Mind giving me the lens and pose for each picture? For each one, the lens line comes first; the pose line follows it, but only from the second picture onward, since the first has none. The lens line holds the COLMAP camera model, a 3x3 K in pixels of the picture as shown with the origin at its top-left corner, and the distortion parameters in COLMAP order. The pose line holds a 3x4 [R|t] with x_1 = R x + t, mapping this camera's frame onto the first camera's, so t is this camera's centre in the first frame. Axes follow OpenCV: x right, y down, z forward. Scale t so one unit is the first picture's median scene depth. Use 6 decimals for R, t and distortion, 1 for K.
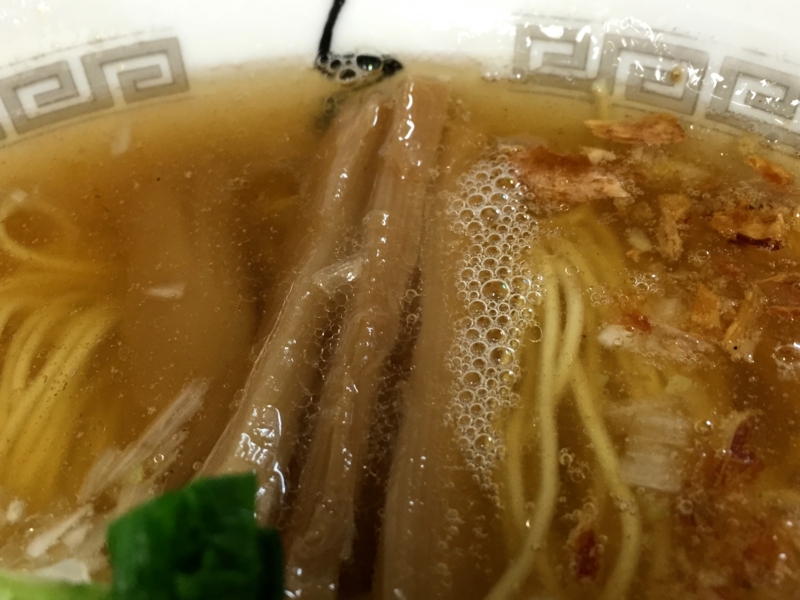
lens RADIAL K [[720.0, 0, 400.0], [0, 720.0, 300.0], [0, 0, 1]] dist [-0.004015, -0.008255]
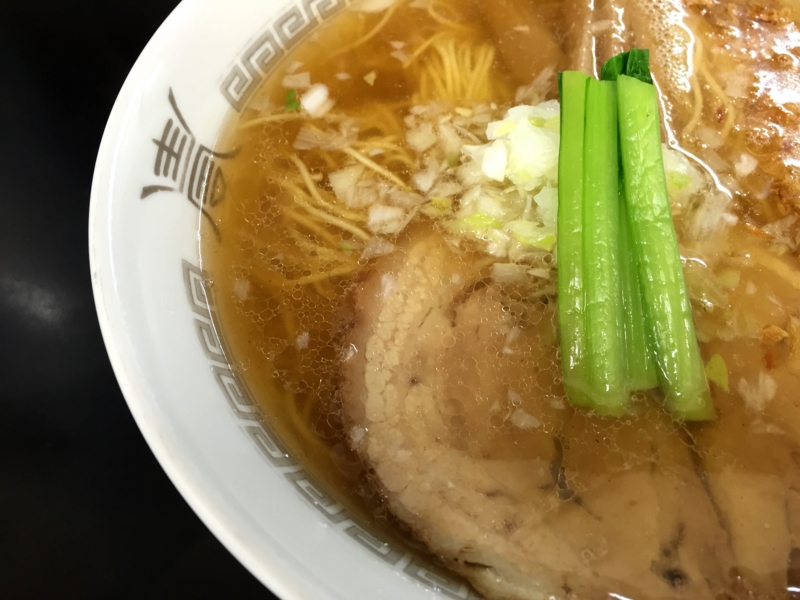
lens RADIAL K [[689.8, 0, 400.0], [0, 689.8, 300.0], [0, 0, 1]] dist [0.037788, -0.013414]
pose [[0.994711, -0.001432, 0.102702, -0.893970], [-0.006700, 0.996868, 0.078800, 0.619333], [-0.102493, -0.079071, 0.991586, -1.157055]]
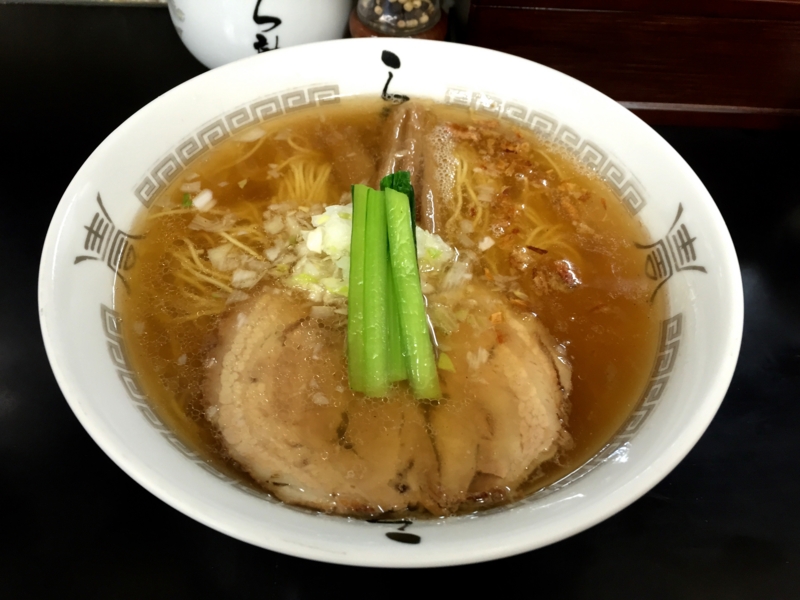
lens RADIAL K [[689.8, 0, 400.0], [0, 689.8, 300.0], [0, 0, 1]] dist [0.037788, -0.013414]
pose [[0.983842, 0.005938, 0.178942, -0.631204], [0.003069, 0.998744, -0.050015, 0.771049], [-0.179015, 0.049756, 0.982587, -2.100107]]
